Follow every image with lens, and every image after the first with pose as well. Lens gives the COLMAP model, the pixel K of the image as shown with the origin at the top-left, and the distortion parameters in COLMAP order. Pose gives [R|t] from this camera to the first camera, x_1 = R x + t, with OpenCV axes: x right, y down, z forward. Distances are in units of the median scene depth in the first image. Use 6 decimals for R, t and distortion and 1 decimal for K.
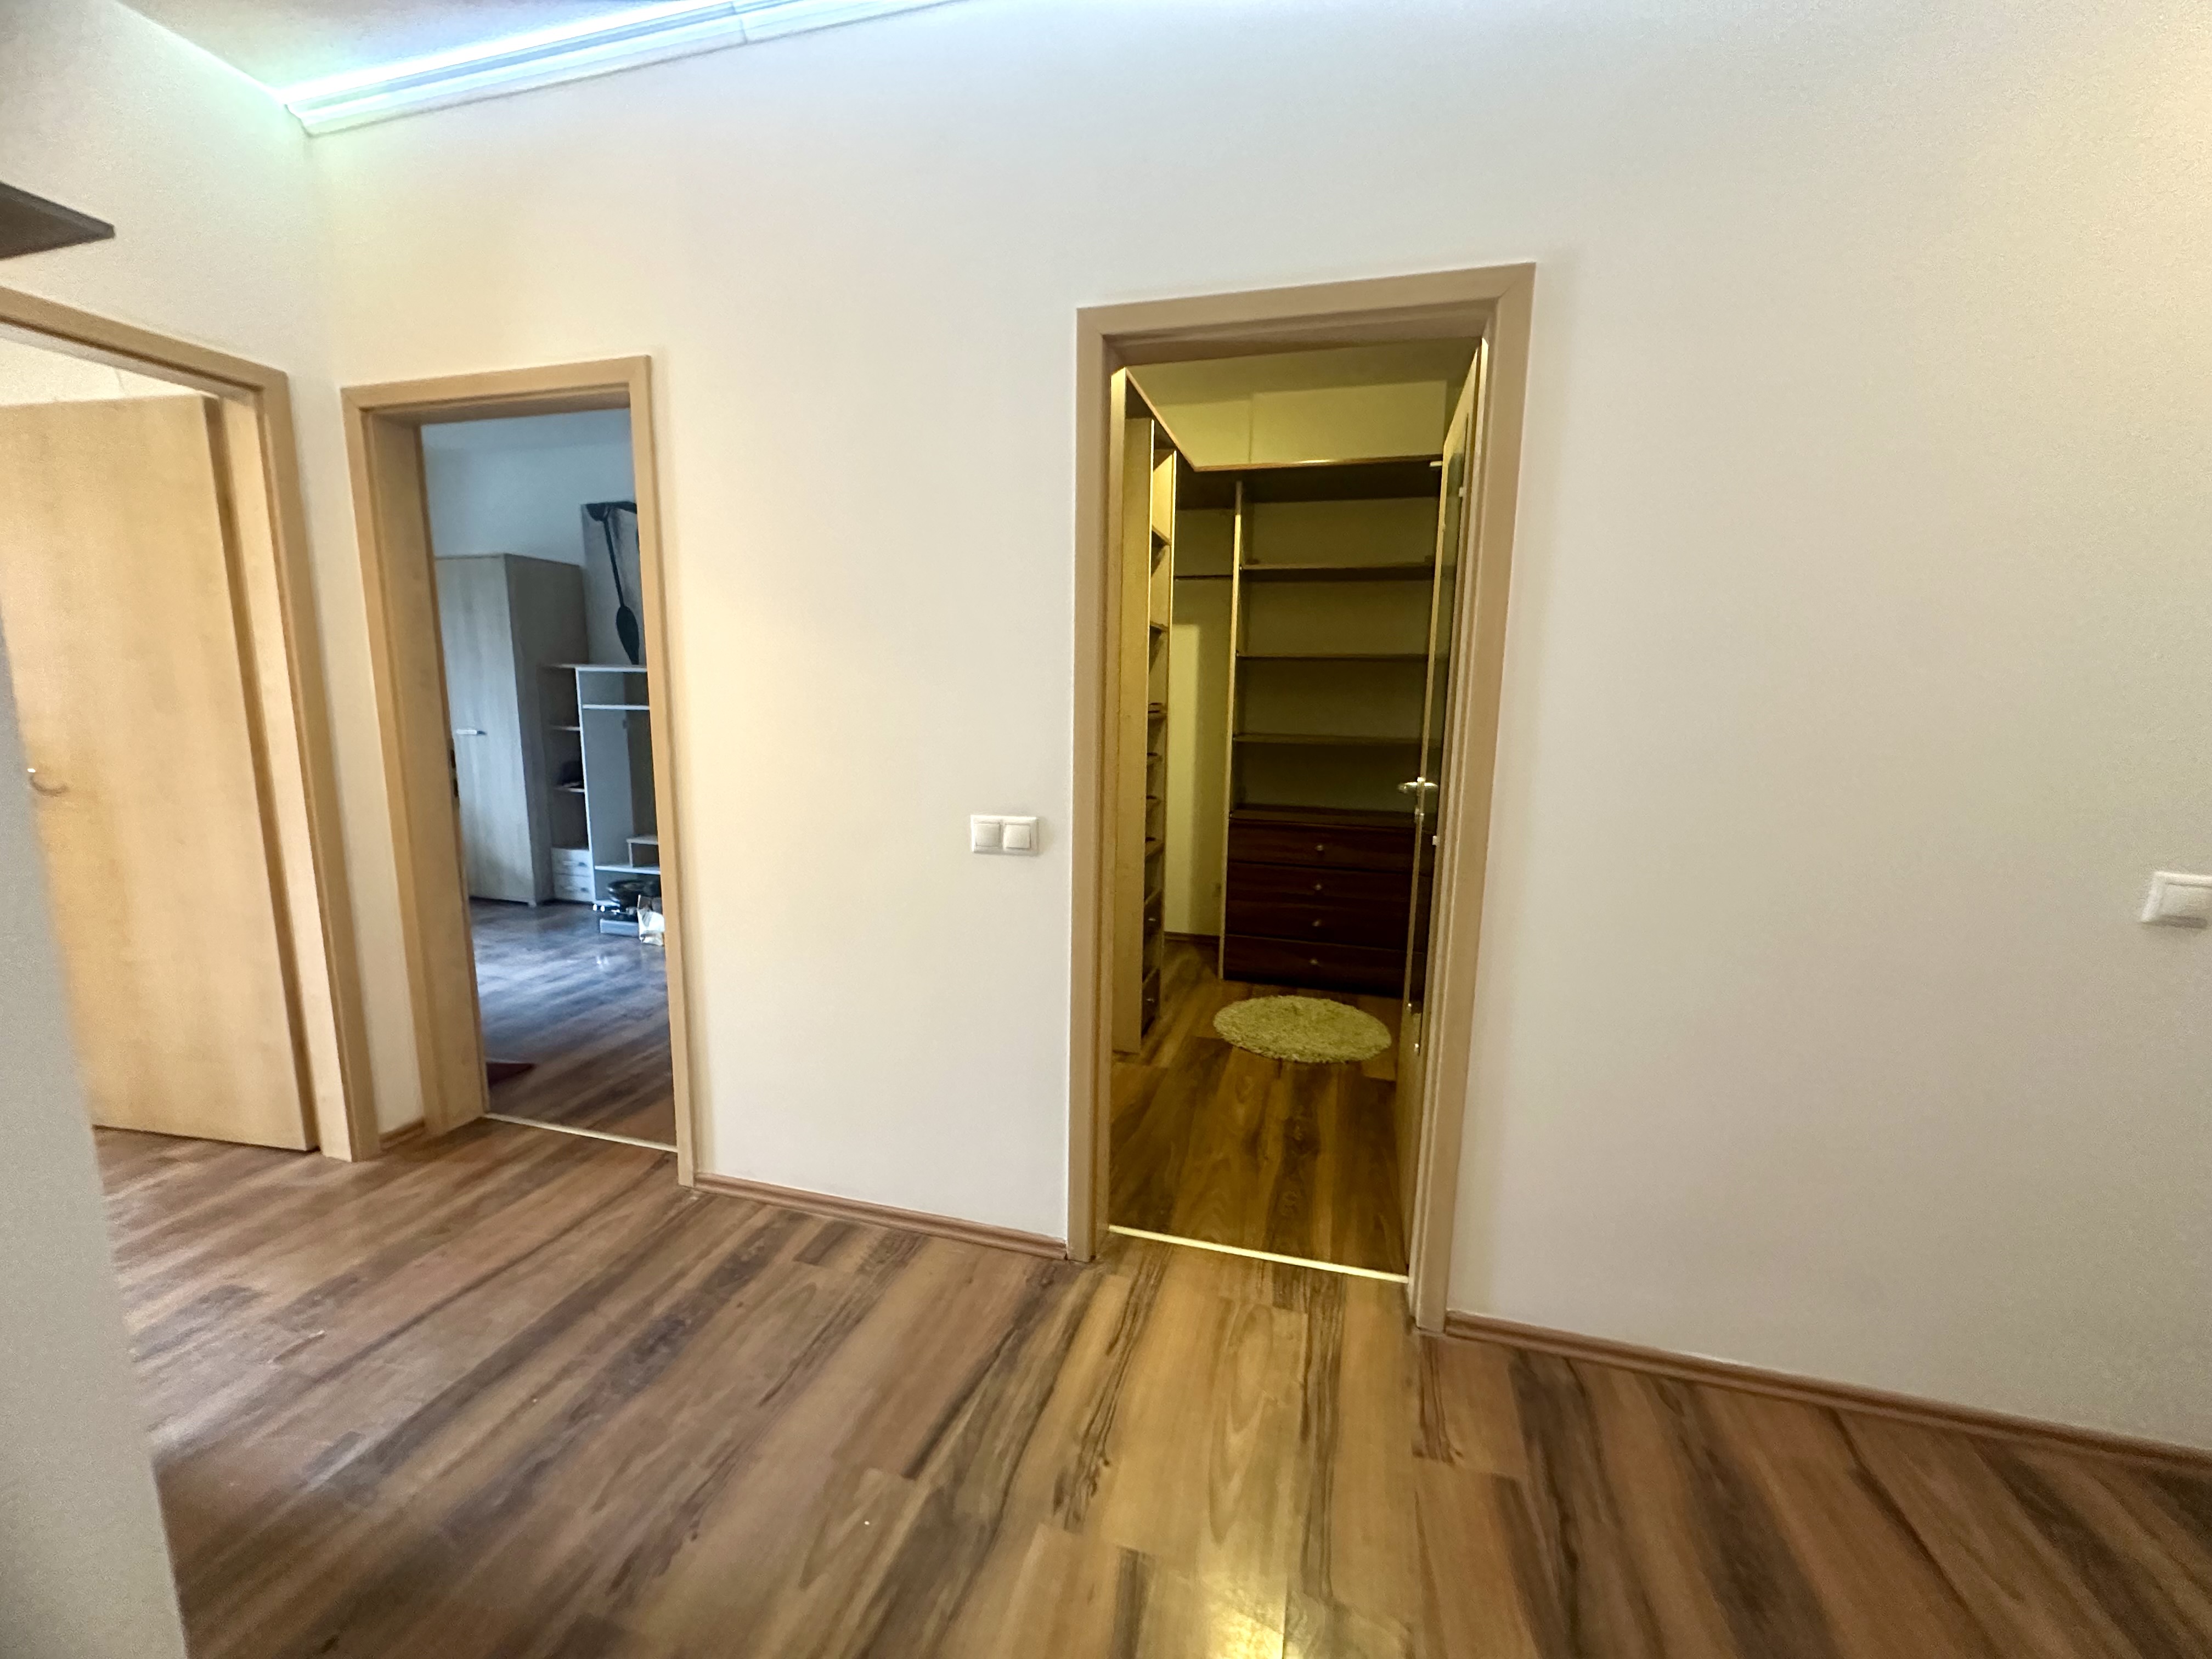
lens RADIAL K [[872.7, 0, 1106.0], [0, 872.7, 829.5], [0, 0, 1]] dist [-0.002657, -0.000782]
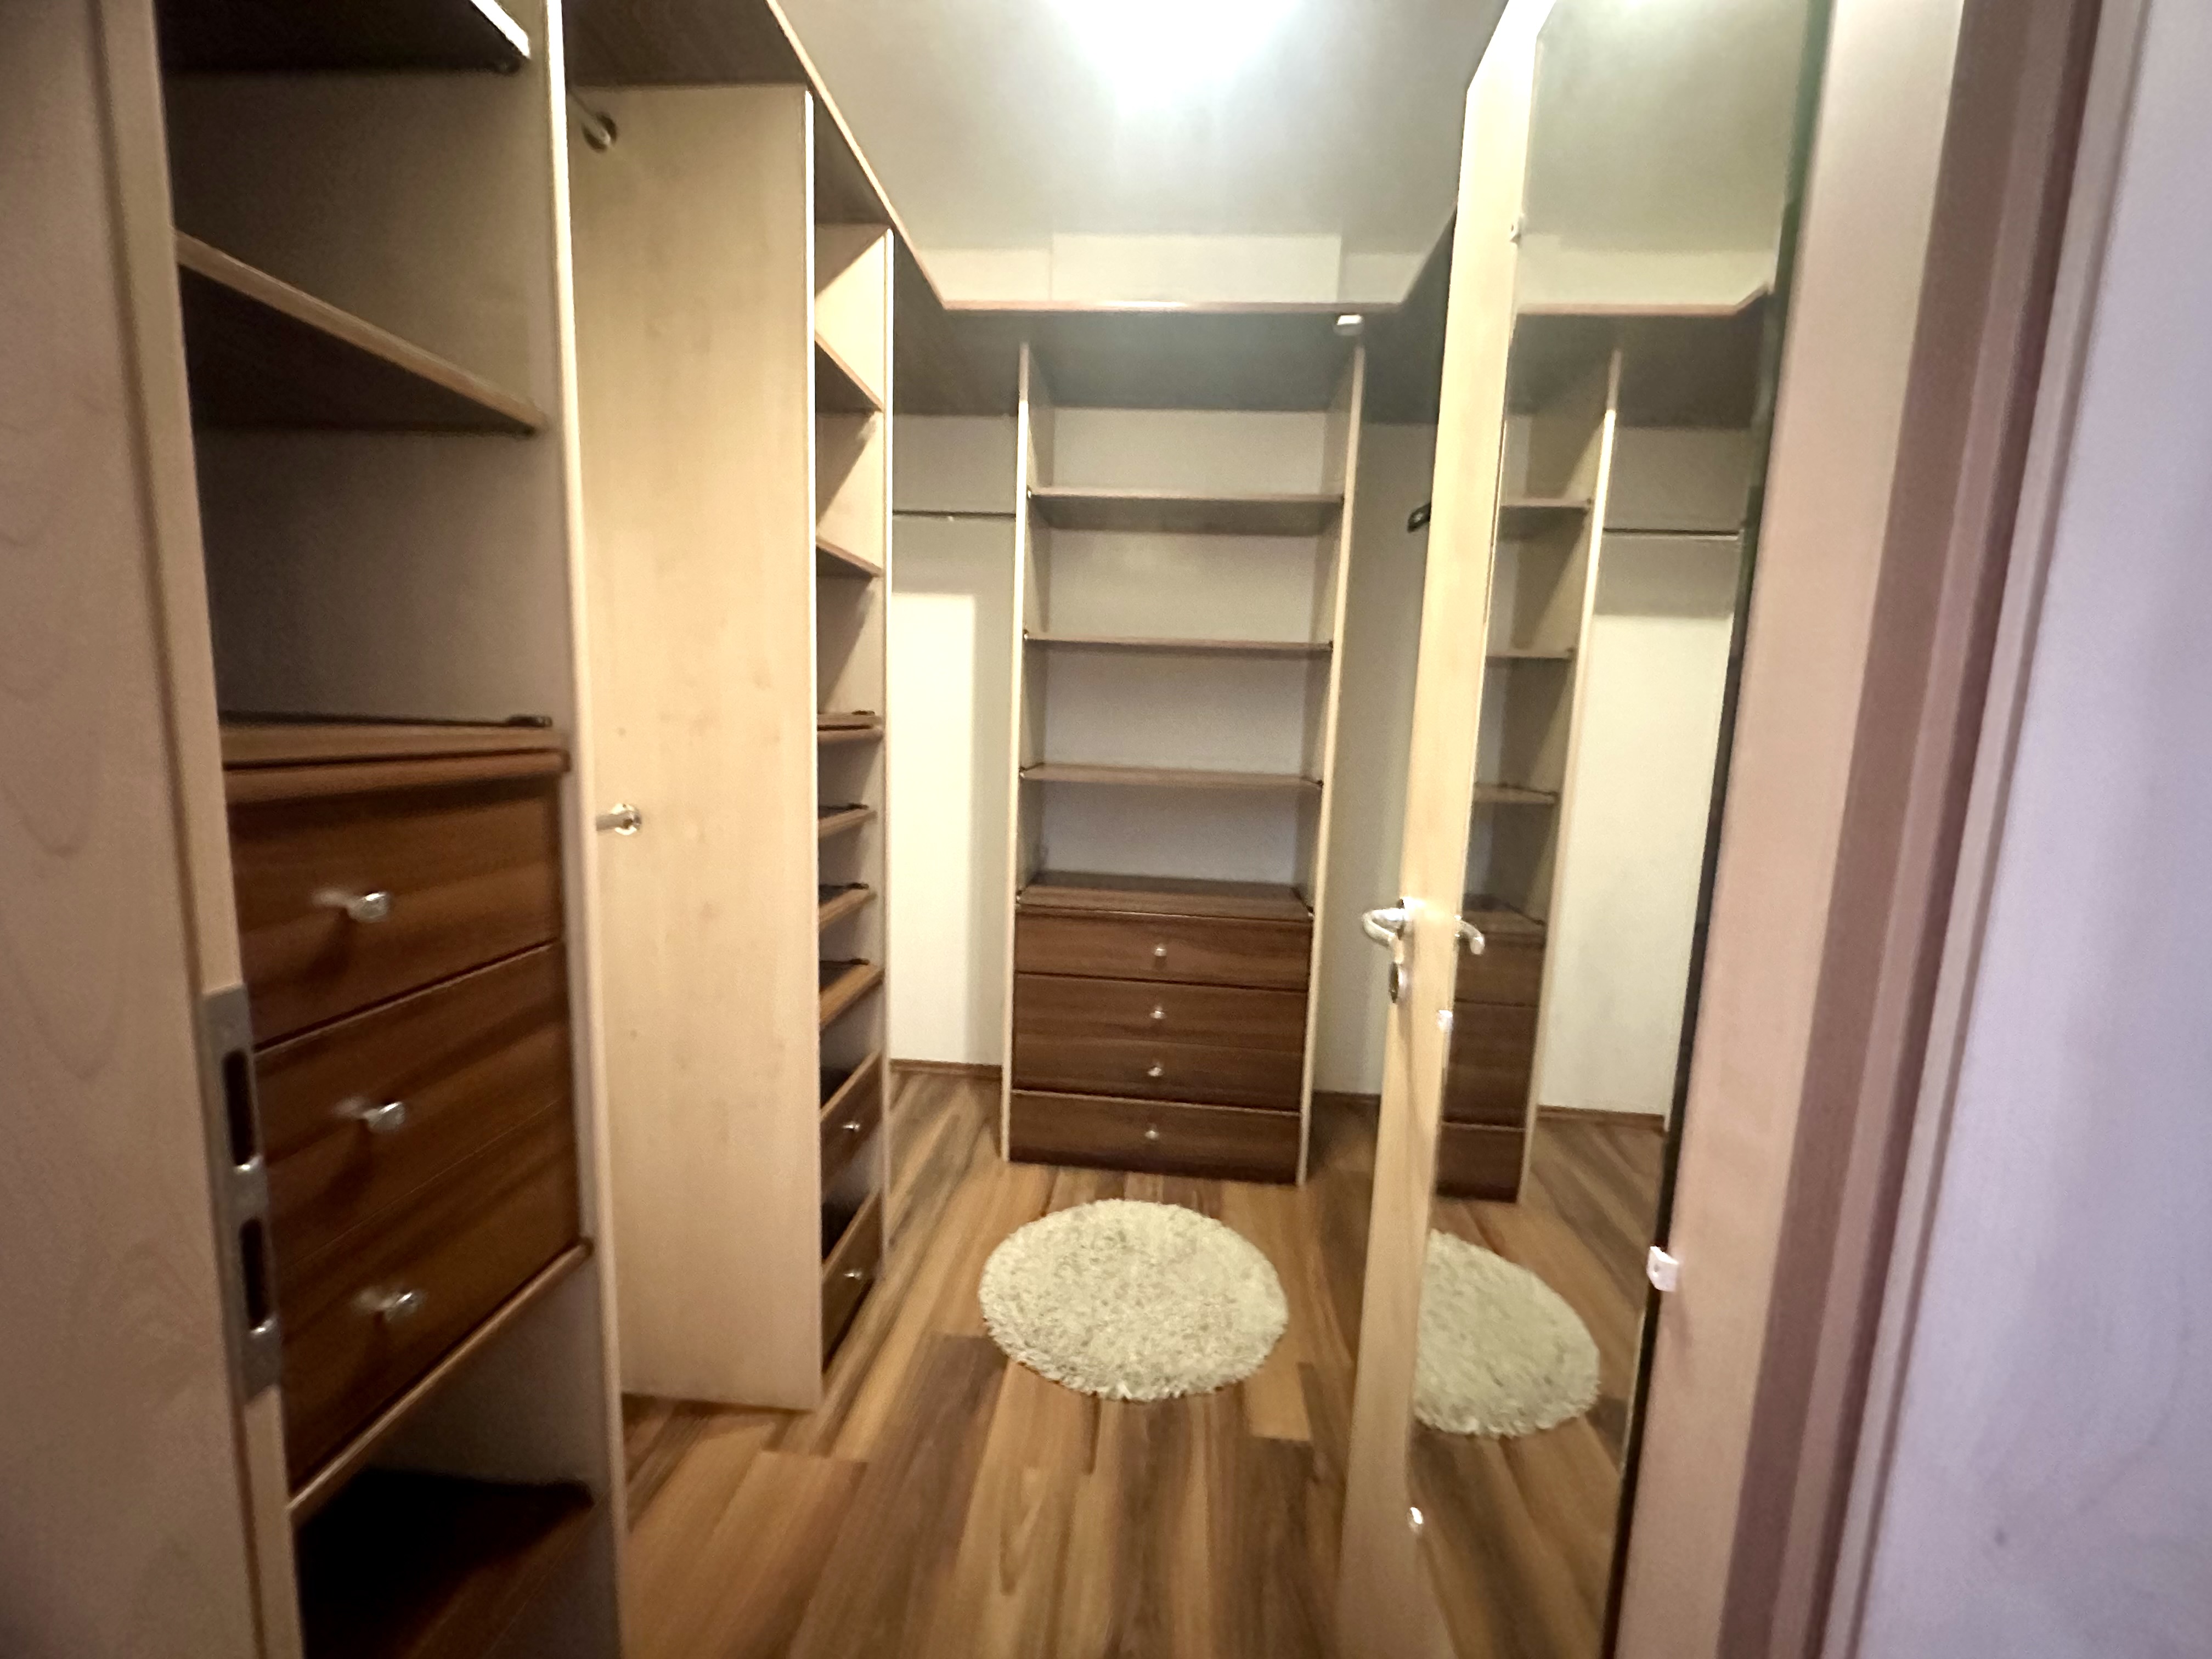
lens RADIAL K [[872.7, 0, 1106.0], [0, 872.7, 829.5], [0, 0, 1]] dist [-0.002657, -0.000782]
pose [[0.981113, -0.003538, 0.193401, 0.093341], [0.007111, 0.999817, -0.017782, -0.058932], [-0.193303, 0.018821, 0.980959, 0.421563]]
